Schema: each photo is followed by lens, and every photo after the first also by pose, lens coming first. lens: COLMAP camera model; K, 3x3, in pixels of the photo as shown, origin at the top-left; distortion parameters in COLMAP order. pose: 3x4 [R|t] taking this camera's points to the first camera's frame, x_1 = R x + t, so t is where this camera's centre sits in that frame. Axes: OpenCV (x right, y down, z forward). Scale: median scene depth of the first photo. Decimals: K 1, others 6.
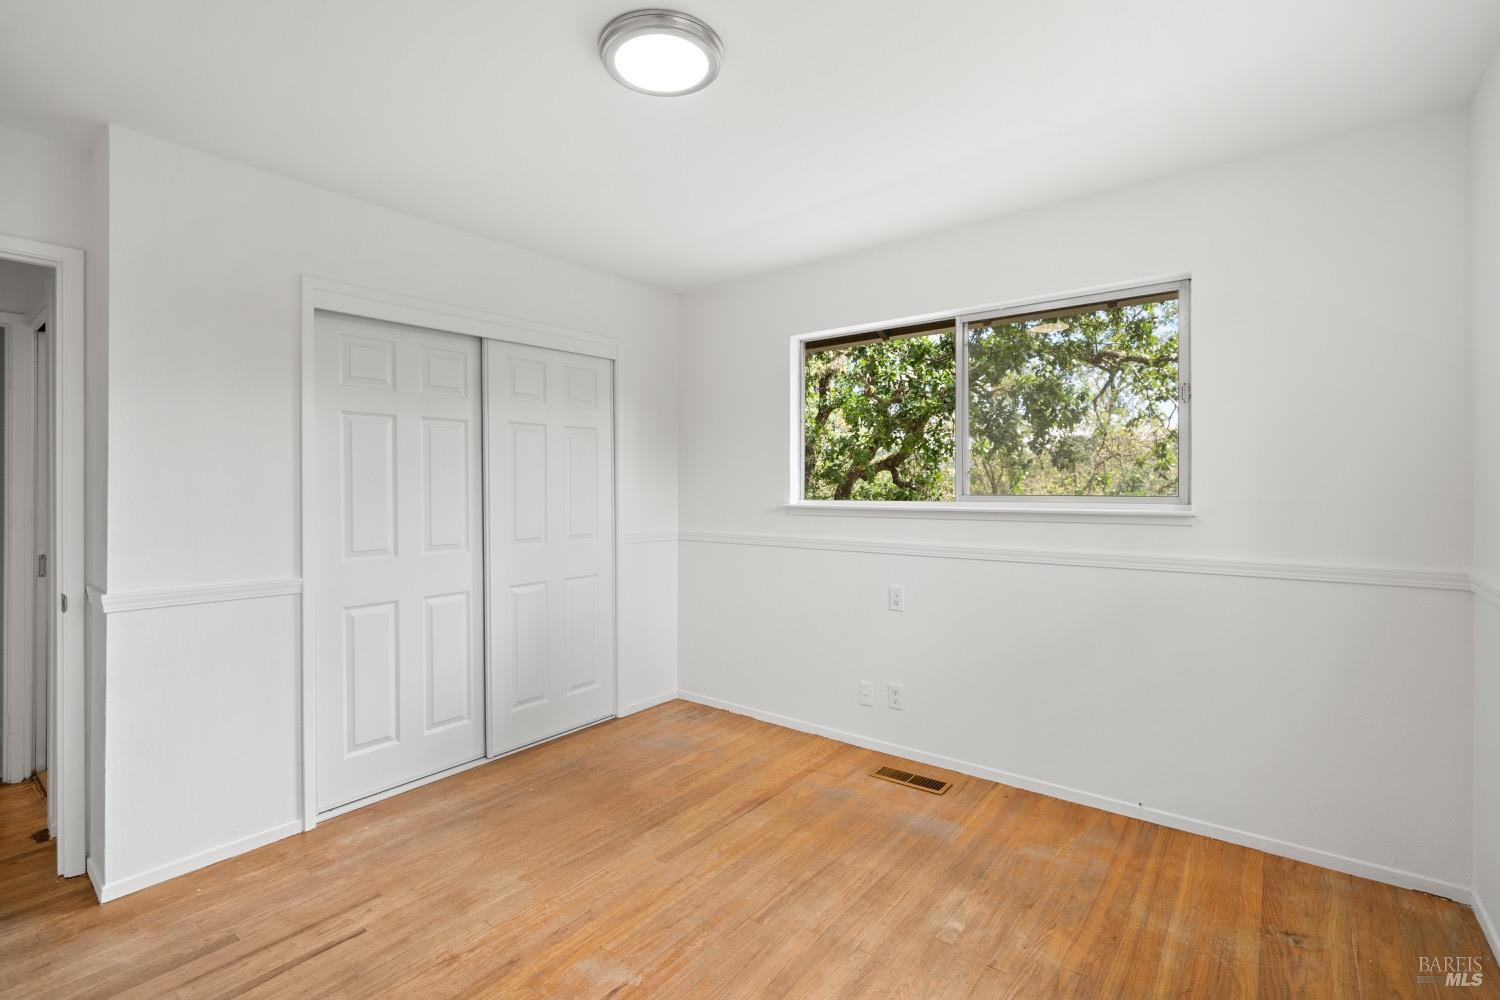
lens RADIAL K [[684.6, 0, 739.3], [0, 684.6, 497.3], [0, 0, 1]] dist [-0.006857, 0.002137]
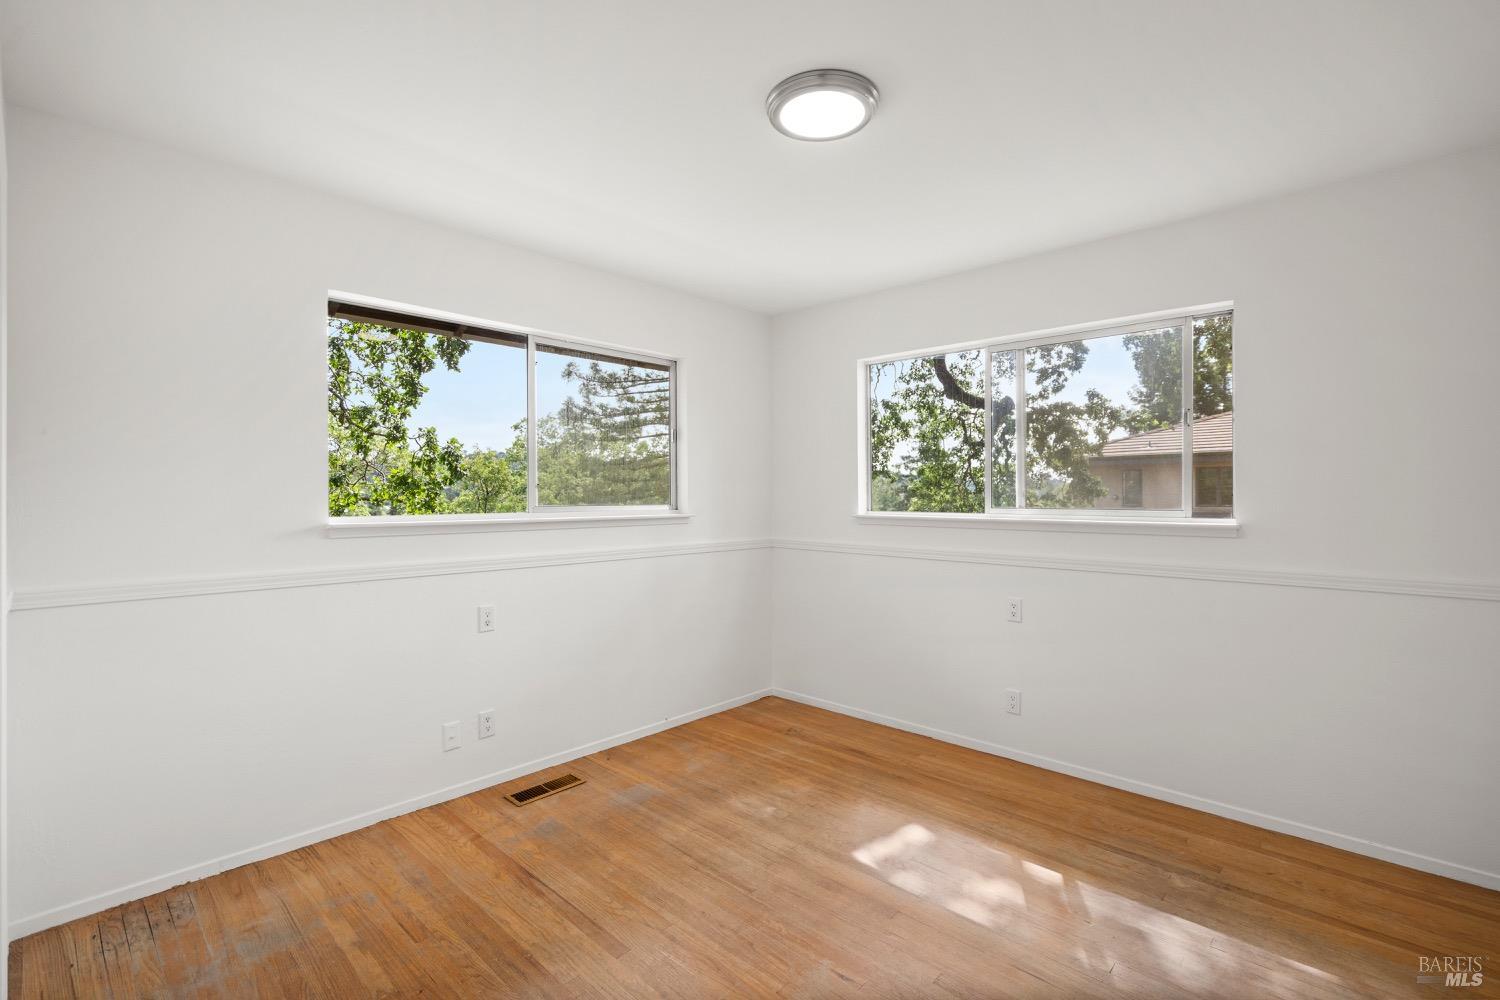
lens RADIAL K [[684.6, 0, 759.4], [0, 684.6, 499.8], [0, 0, 1]] dist [-0.006857, 0.002137]
pose [[0.071181, -0.007108, 0.997438, -0.831058], [0.012346, 0.999904, 0.006245, -0.018811], [-0.997387, 0.011870, 0.071262, 0.692628]]
